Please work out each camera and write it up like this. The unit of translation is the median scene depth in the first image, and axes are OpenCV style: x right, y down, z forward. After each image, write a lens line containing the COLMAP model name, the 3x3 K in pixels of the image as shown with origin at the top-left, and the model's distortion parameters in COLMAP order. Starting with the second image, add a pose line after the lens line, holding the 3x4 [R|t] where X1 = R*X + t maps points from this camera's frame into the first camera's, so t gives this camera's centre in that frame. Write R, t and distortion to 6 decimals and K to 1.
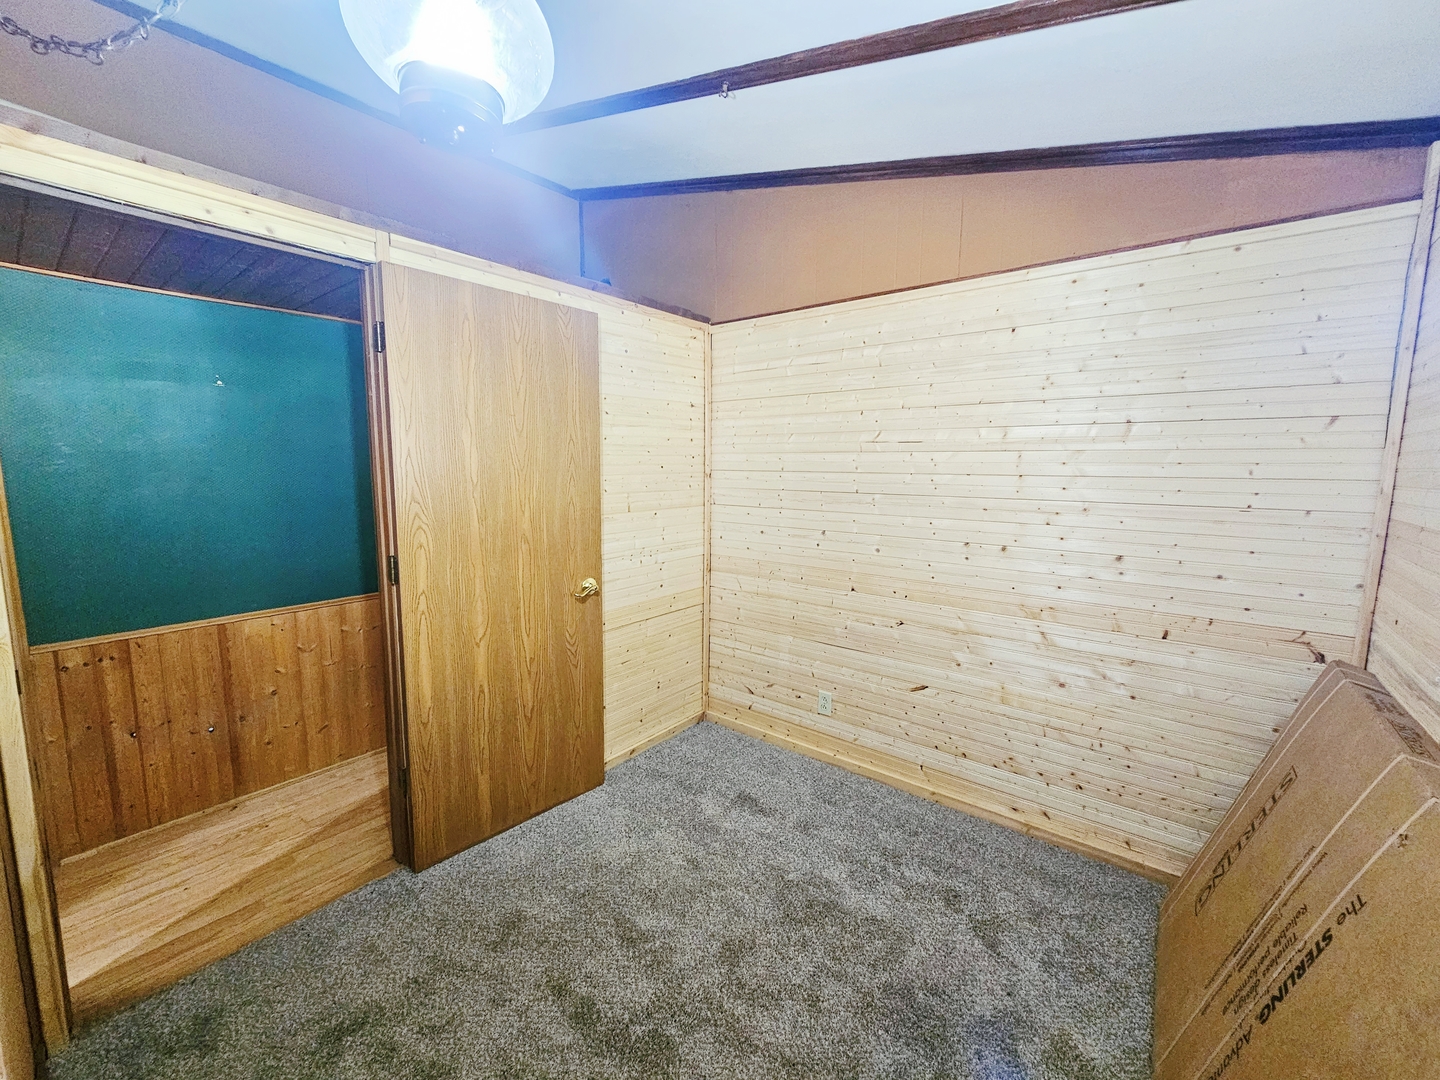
lens RADIAL K [[588.9, 0, 719.1], [0, 588.9, 541.7], [0, 0, 1]] dist [-0.002638, -0.000465]
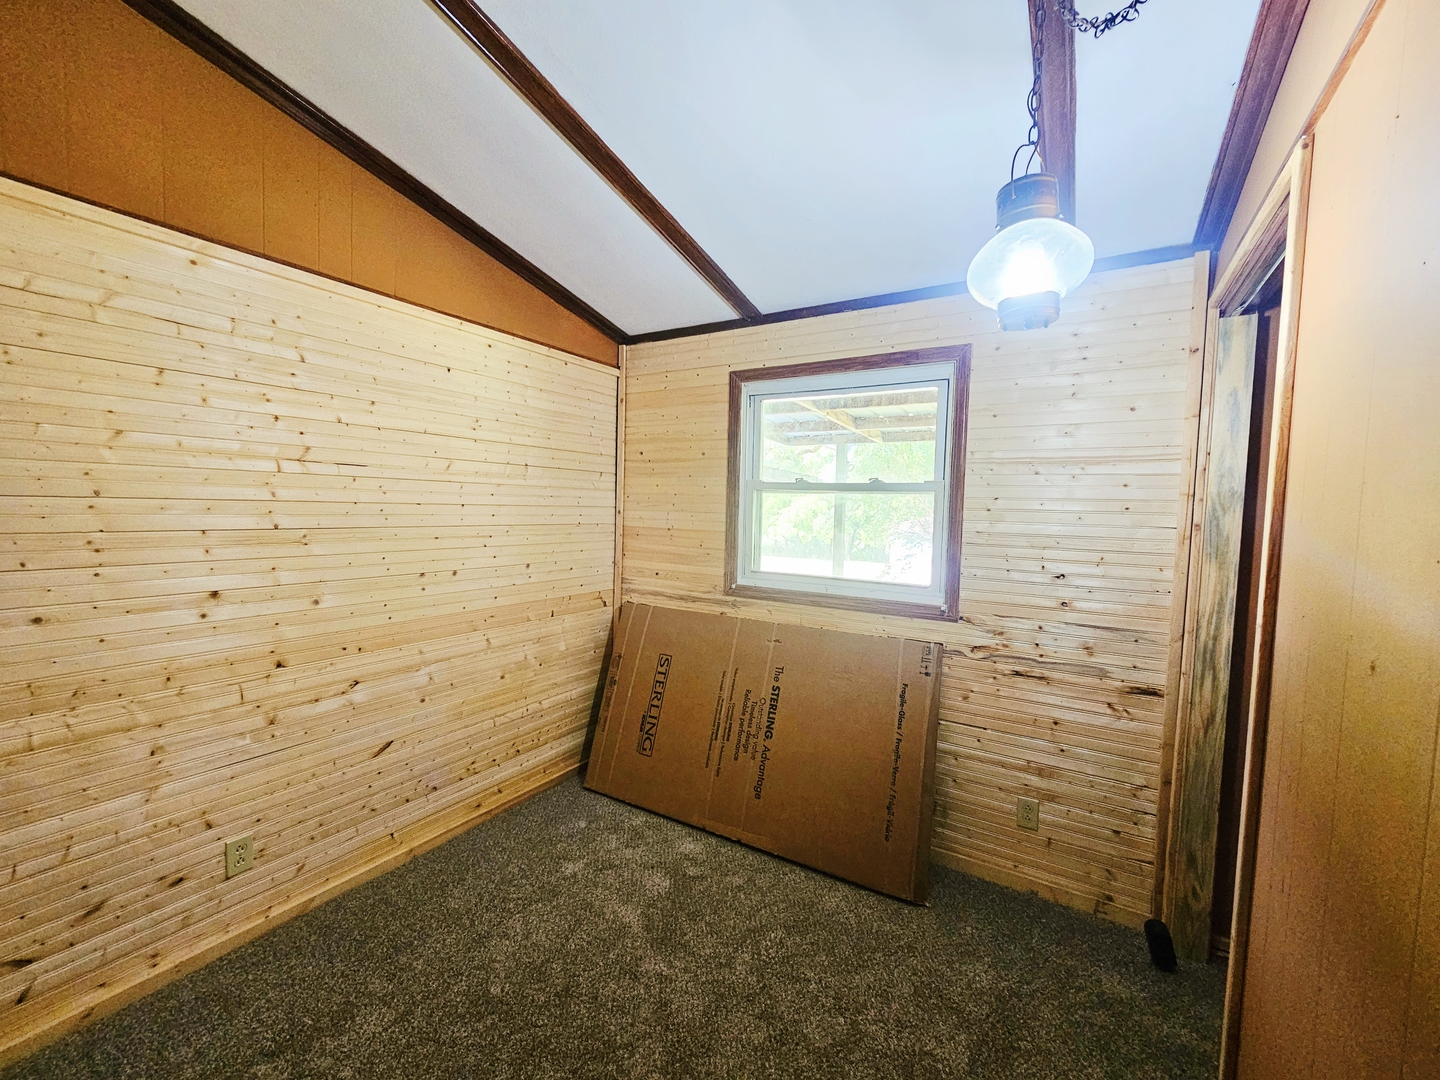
lens RADIAL K [[588.9, 0, 719.7], [0, 588.9, 539.0], [0, 0, 1]] dist [-0.002638, -0.000465]
pose [[-0.124929, -0.071724, 0.989570, -0.688205], [0.094834, 0.991954, 0.083869, -0.102537], [-0.987623, 0.104323, -0.117121, 0.711636]]
